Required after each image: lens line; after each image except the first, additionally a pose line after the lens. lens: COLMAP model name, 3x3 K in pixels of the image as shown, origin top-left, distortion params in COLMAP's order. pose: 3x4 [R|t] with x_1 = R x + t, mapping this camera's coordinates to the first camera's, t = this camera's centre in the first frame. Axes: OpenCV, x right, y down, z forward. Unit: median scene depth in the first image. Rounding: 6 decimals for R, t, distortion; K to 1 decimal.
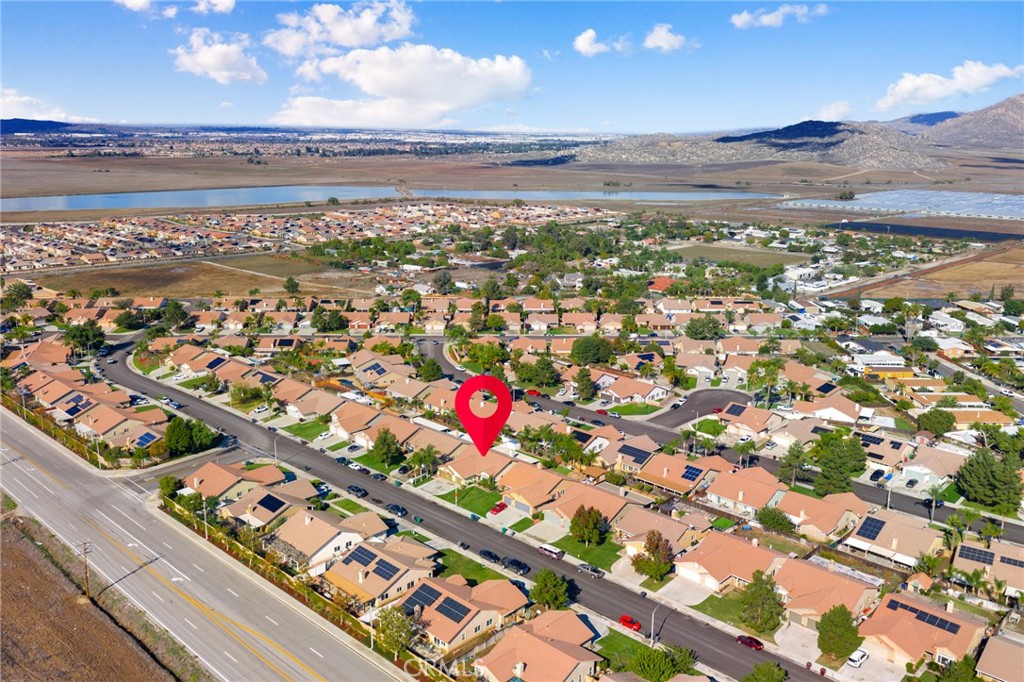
lens RADIAL K [[844.6, 0, 512.0], [0, 844.6, 341.0], [0, 0, 1]] dist [0.008348, -0.012241]
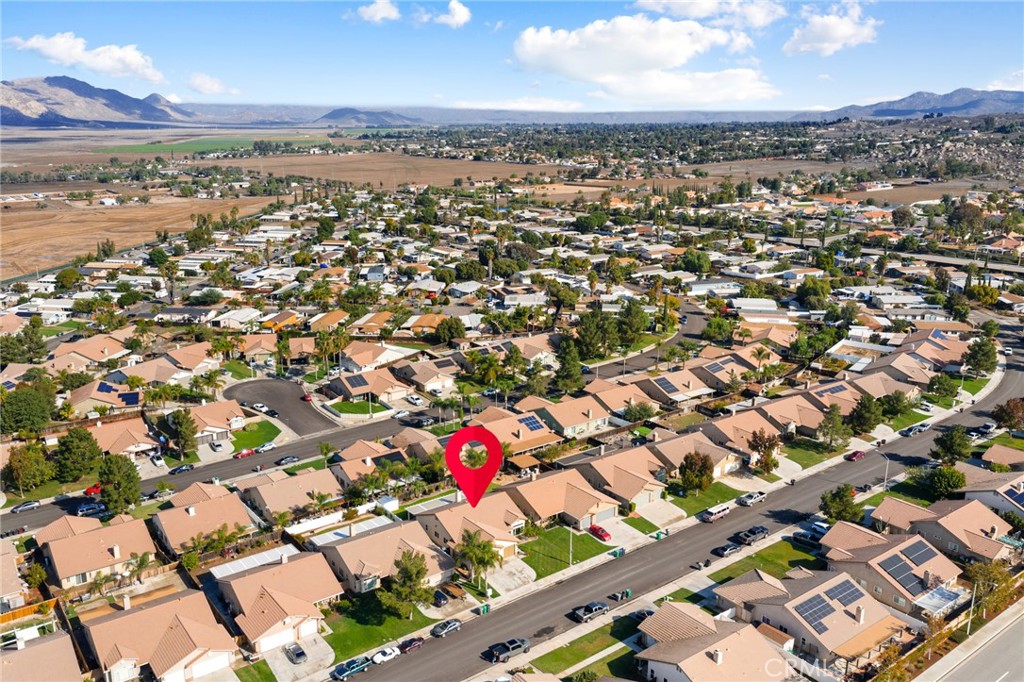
lens RADIAL K [[844.6, 0, 512.0], [0, 844.6, 341.0], [0, 0, 1]] dist [0.008348, -0.012241]
pose [[0.118552, -0.250009, 0.960958, -0.502835], [0.209153, 0.952358, 0.221968, -0.110176], [-0.970670, 0.174673, 0.165194, 0.634560]]
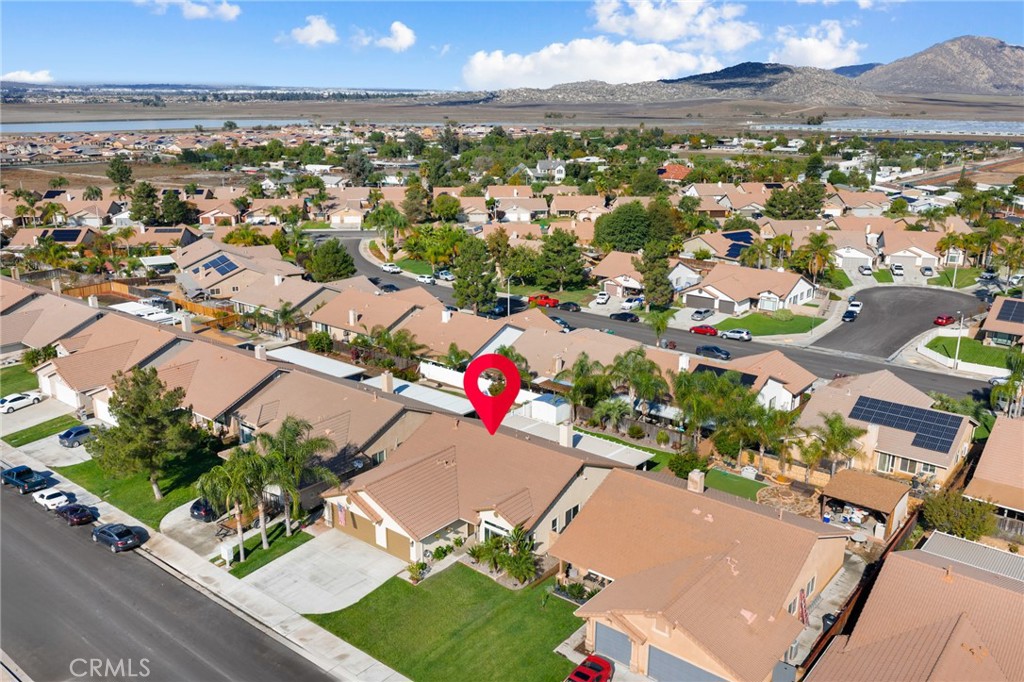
lens RADIAL K [[844.6, 0, 512.0], [0, 844.6, 341.0], [0, 0, 1]] dist [0.008348, -0.012241]
pose [[0.996245, -0.029591, 0.081363, -0.034974], [0.025983, 0.998647, 0.045048, 0.065166], [-0.082586, -0.042765, 0.995666, 0.540718]]
